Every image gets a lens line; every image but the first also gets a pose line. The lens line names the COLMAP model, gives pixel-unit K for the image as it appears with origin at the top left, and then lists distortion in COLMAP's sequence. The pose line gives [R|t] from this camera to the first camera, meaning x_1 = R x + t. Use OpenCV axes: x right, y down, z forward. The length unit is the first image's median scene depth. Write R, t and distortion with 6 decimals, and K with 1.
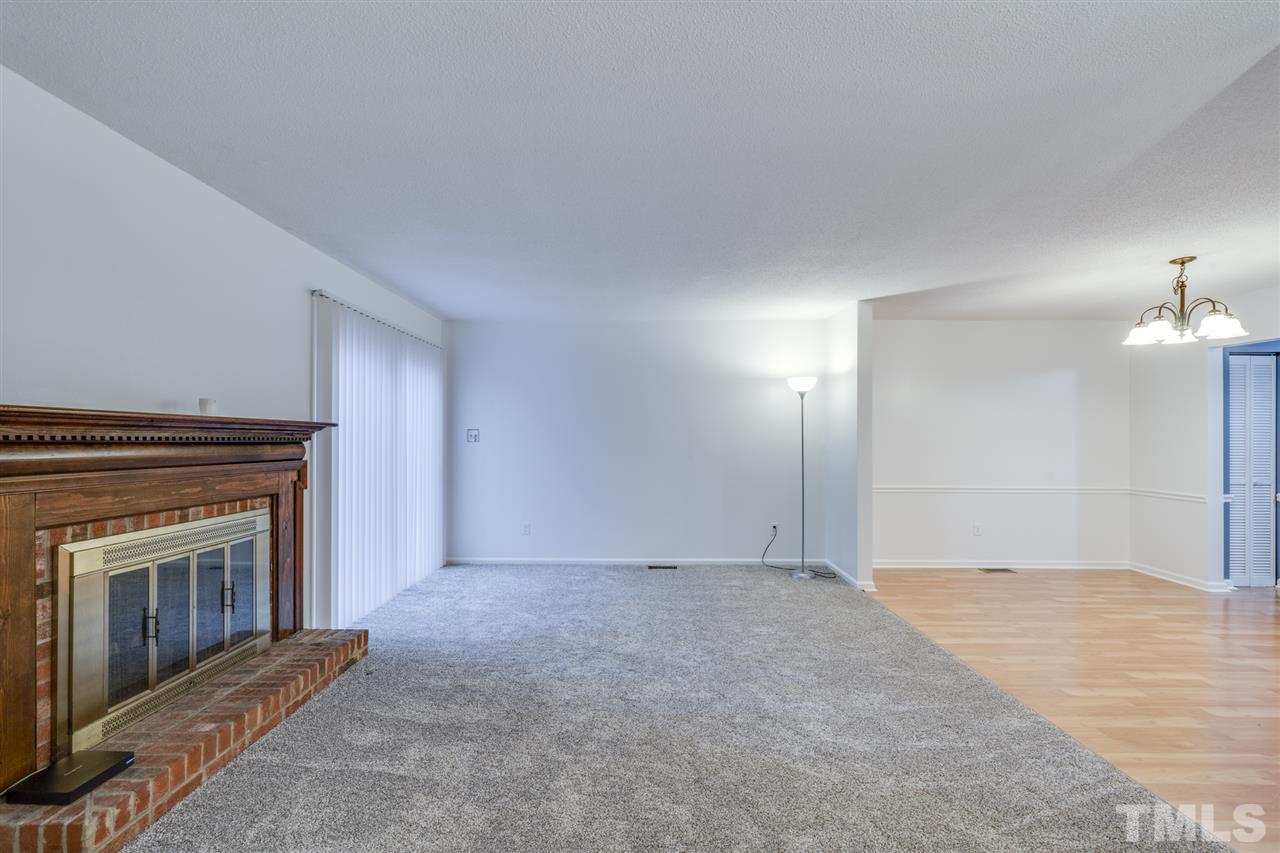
lens RADIAL K [[532.8, 0, 641.0], [0, 532.8, 433.3], [0, 0, 1]] dist [-0.004673, 0.000039]
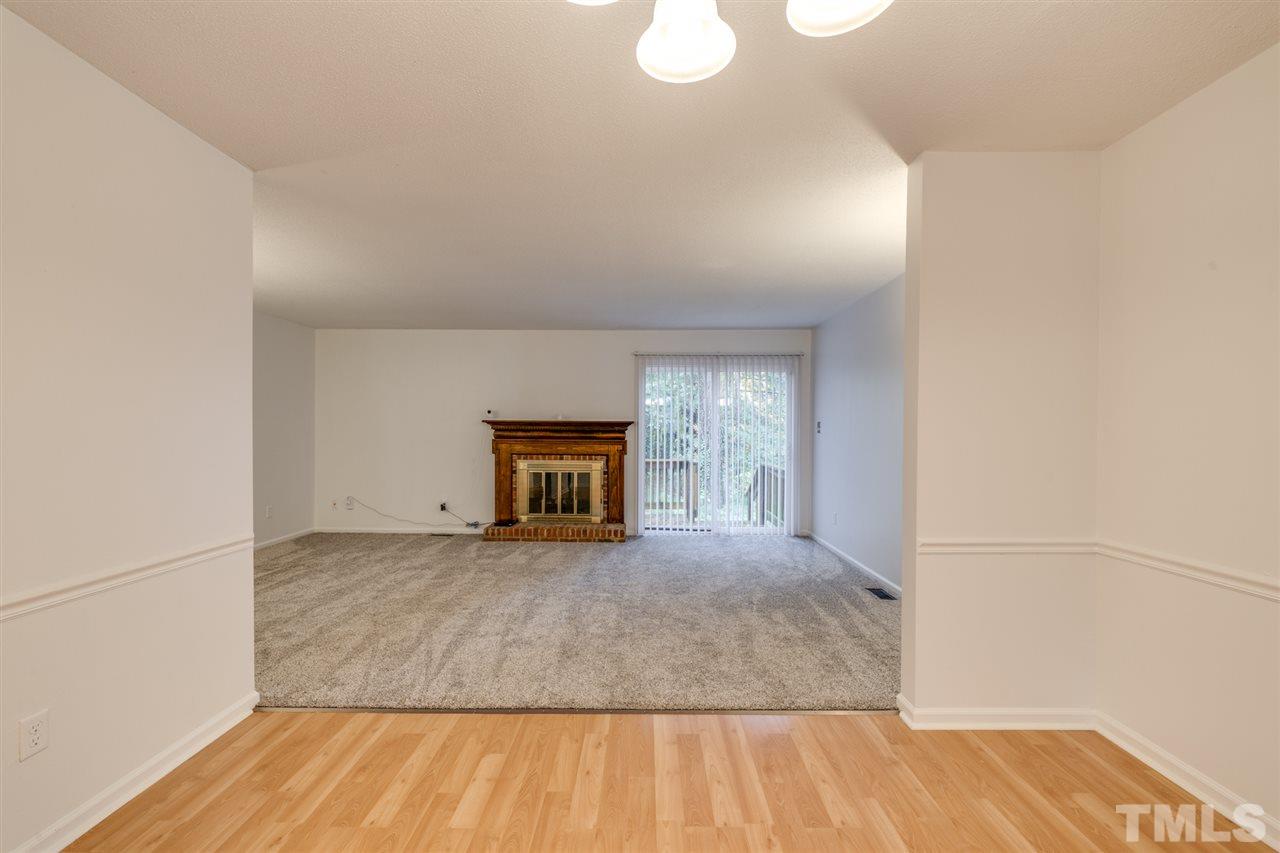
lens RADIAL K [[532.8, 0, 641.0], [0, 532.8, 433.3], [0, 0, 1]] dist [-0.004673, 0.000039]
pose [[-0.033464, 0.001839, -0.999438, 1.736607], [0.004442, 0.999989, 0.001692, 0.026734], [0.999430, -0.004383, -0.033472, 1.416497]]
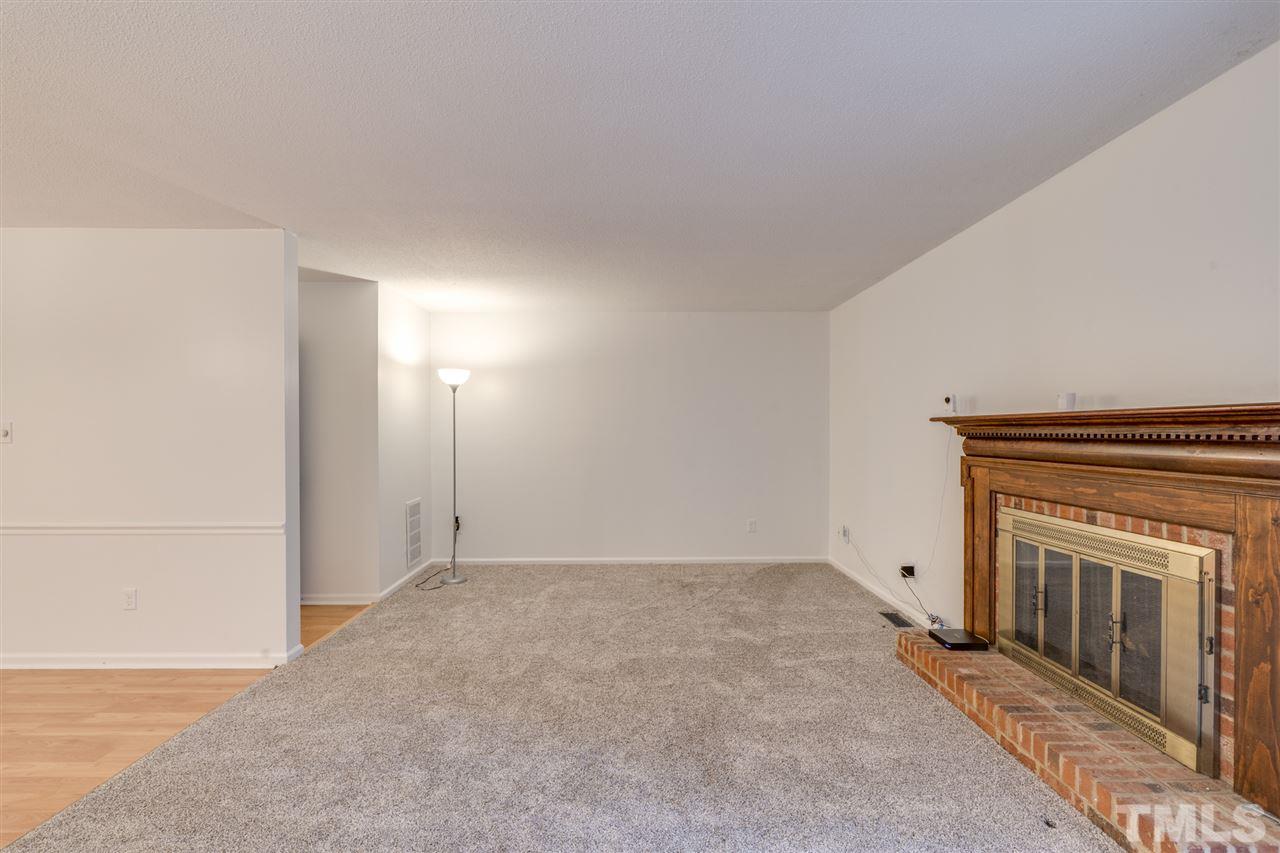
lens RADIAL K [[532.8, 0, 641.0], [0, 532.8, 433.3], [0, 0, 1]] dist [-0.004673, 0.000039]
pose [[-0.999713, -0.015434, -0.018309, -0.033944], [-0.015285, 0.999849, -0.008232, 0.024450], [0.018433, -0.007950, -0.999798, 1.833189]]
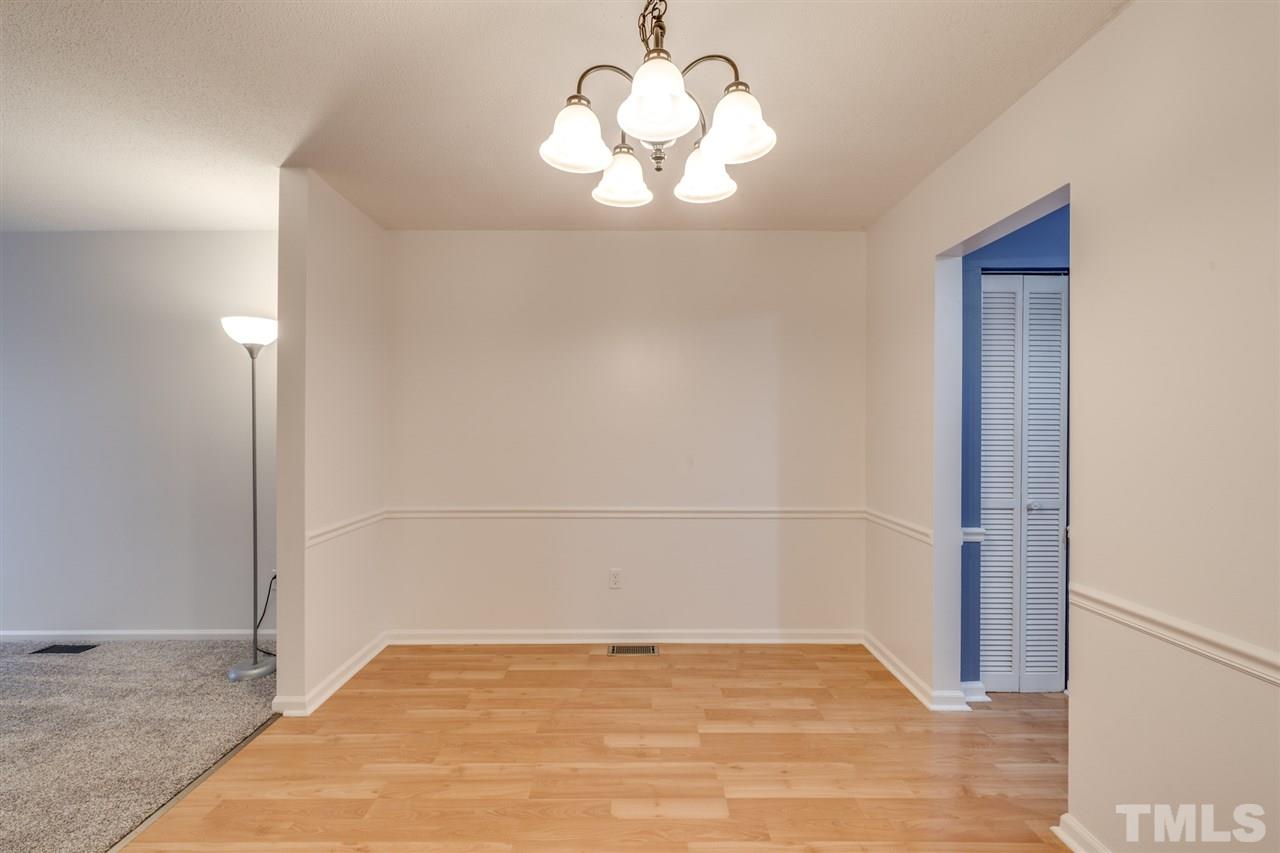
lens RADIAL K [[532.8, 0, 641.0], [0, 532.8, 433.3], [0, 0, 1]] dist [-0.004673, 0.000039]
pose [[0.999744, -0.001550, 0.022567, 1.349498], [0.001390, 0.999974, 0.007089, 0.024905], [-0.022577, -0.007056, 0.999720, 0.826458]]
